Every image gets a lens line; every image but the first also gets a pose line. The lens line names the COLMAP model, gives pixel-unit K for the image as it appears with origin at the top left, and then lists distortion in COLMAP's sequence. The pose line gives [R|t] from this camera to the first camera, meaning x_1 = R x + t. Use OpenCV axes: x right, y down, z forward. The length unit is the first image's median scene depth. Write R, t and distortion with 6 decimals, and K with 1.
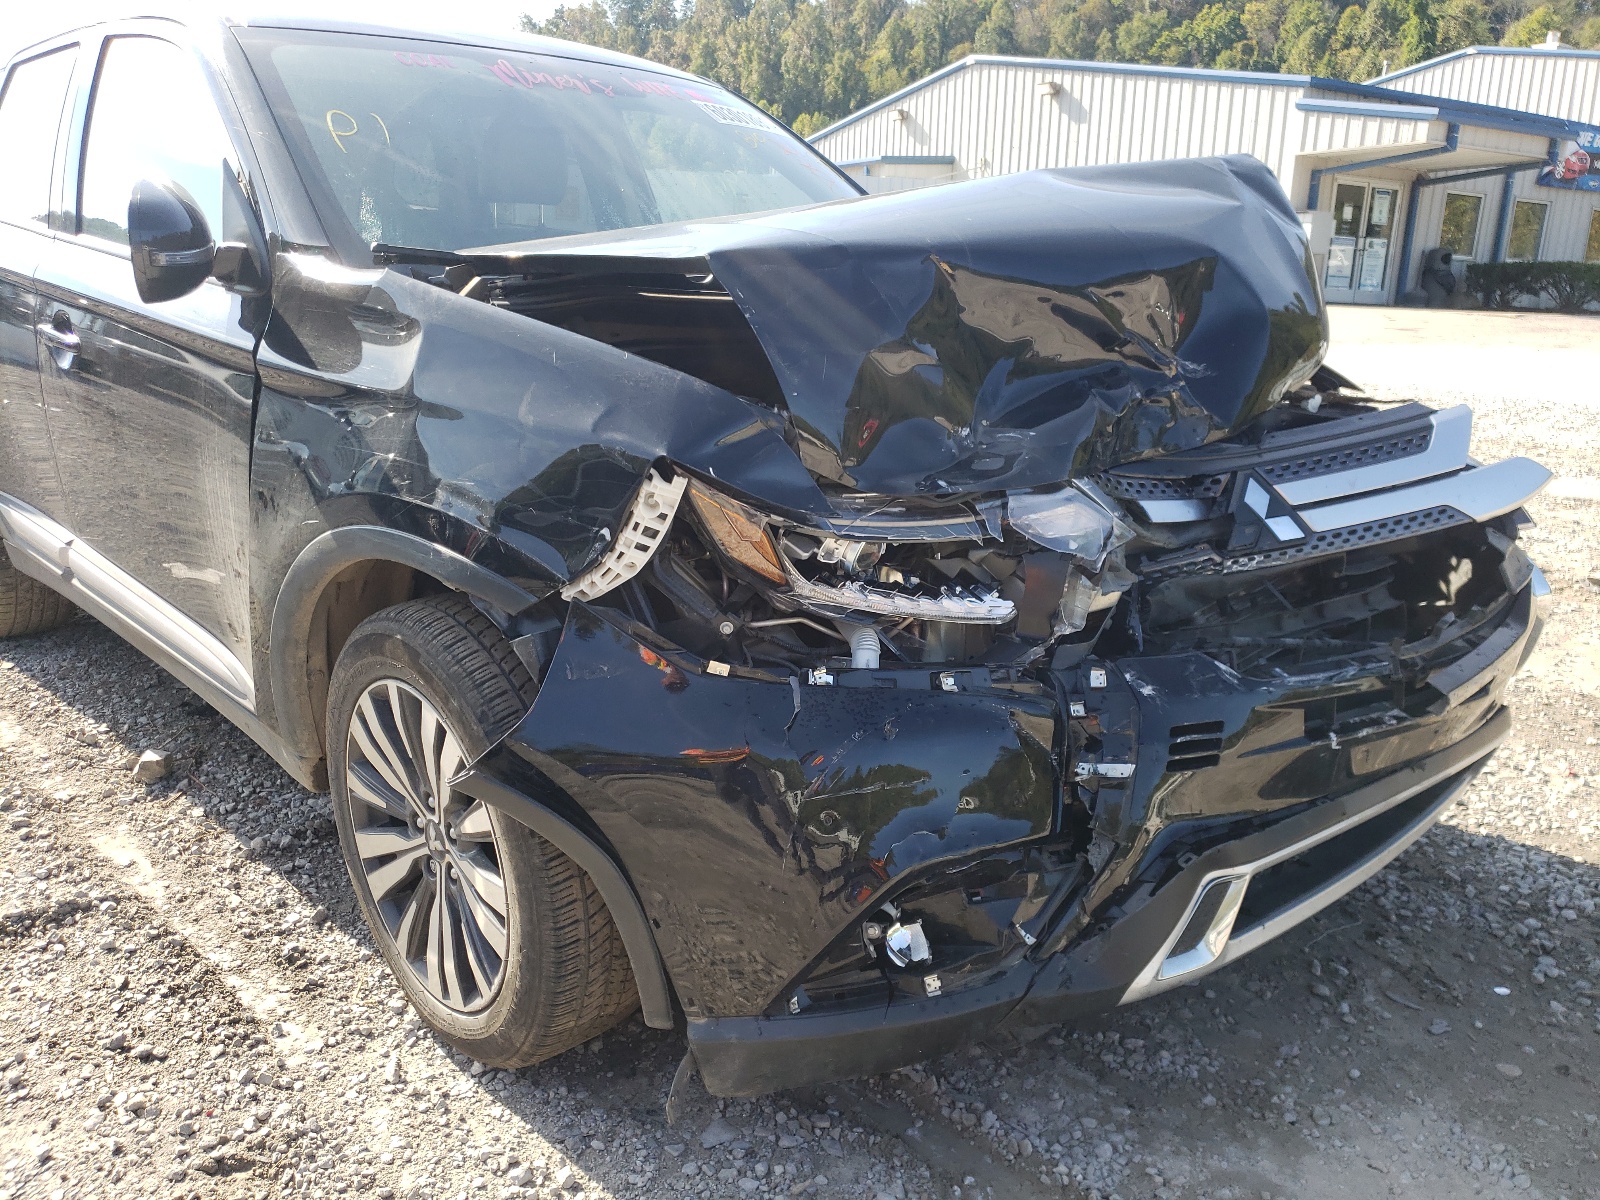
lens RADIAL K [[1219.1, 0, 790.5], [0, 1219.1, 614.4], [0, 0, 1]] dist [0.012106, 0.019799]
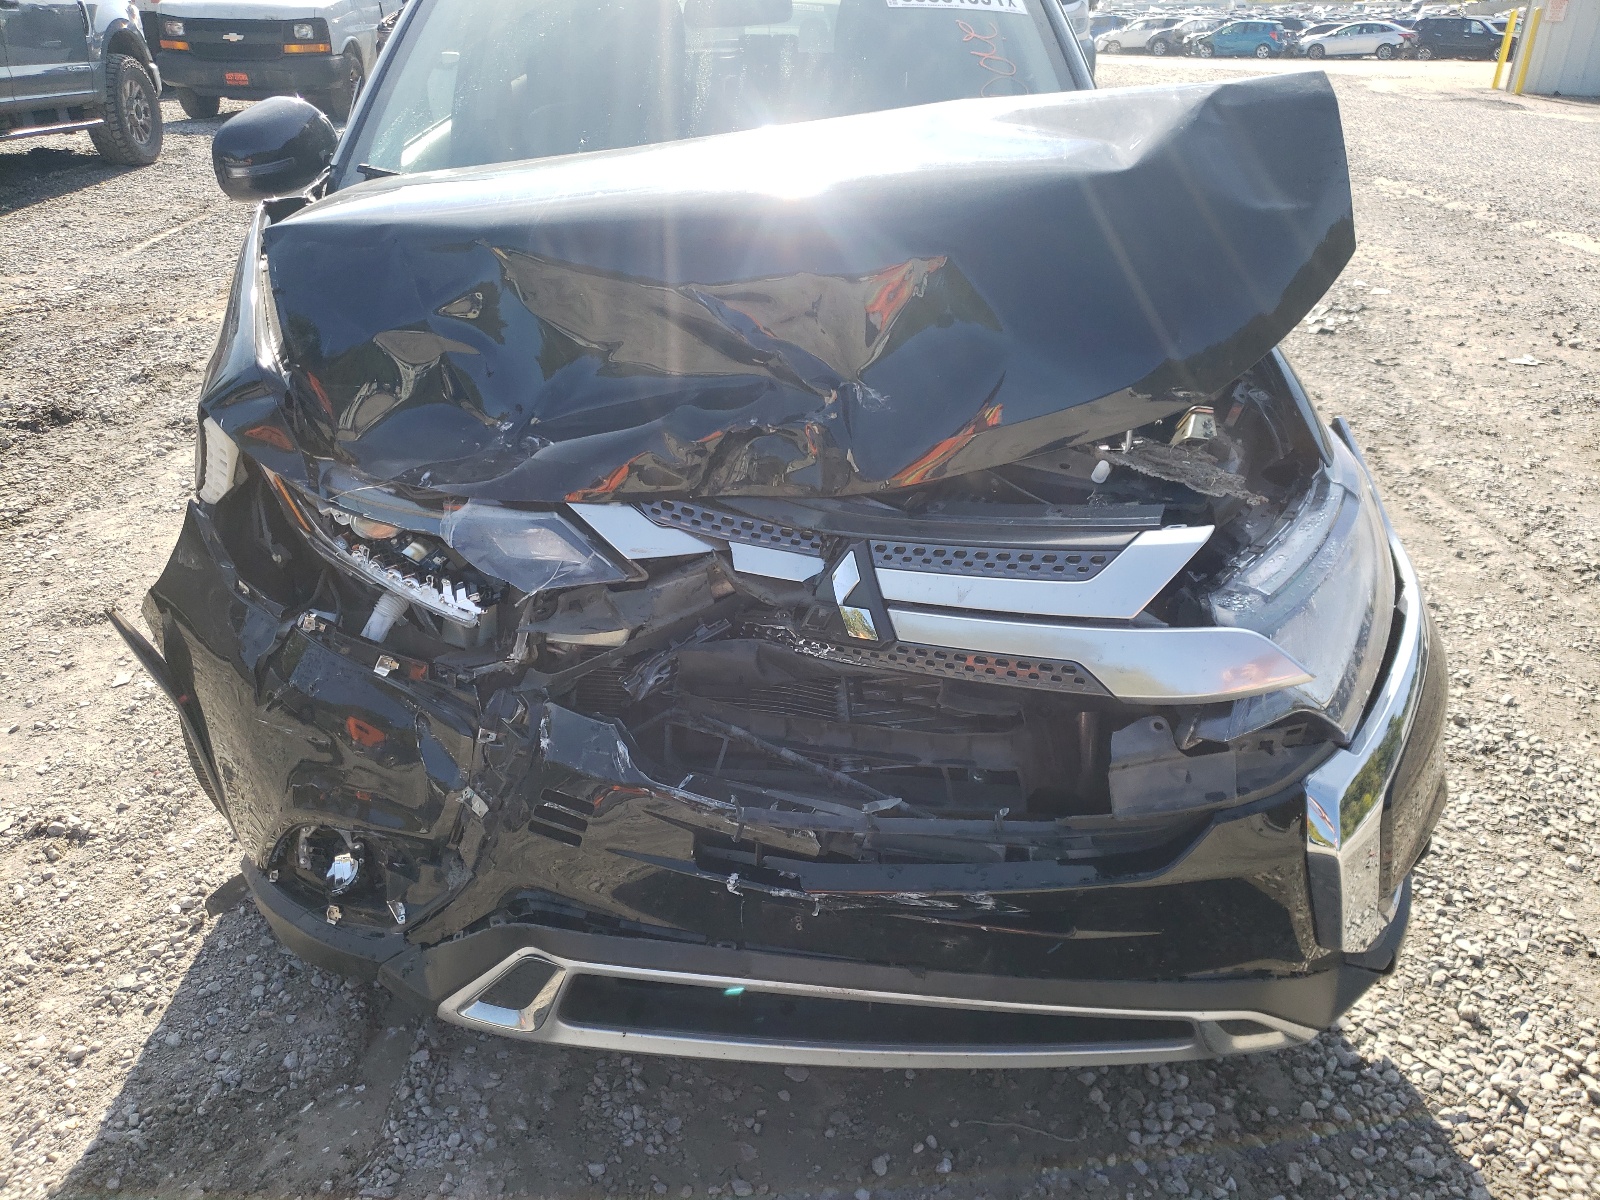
lens RADIAL K [[1185.3, 0, 800.0], [0, 1185.3, 600.0], [0, 0, 1]] dist [0.029937, 0.001874]
pose [[0.727197, 0.289181, -0.622542, 0.844306], [-0.202400, 0.956940, 0.208089, -0.235020], [0.655911, -0.025319, 0.754414, 0.392257]]
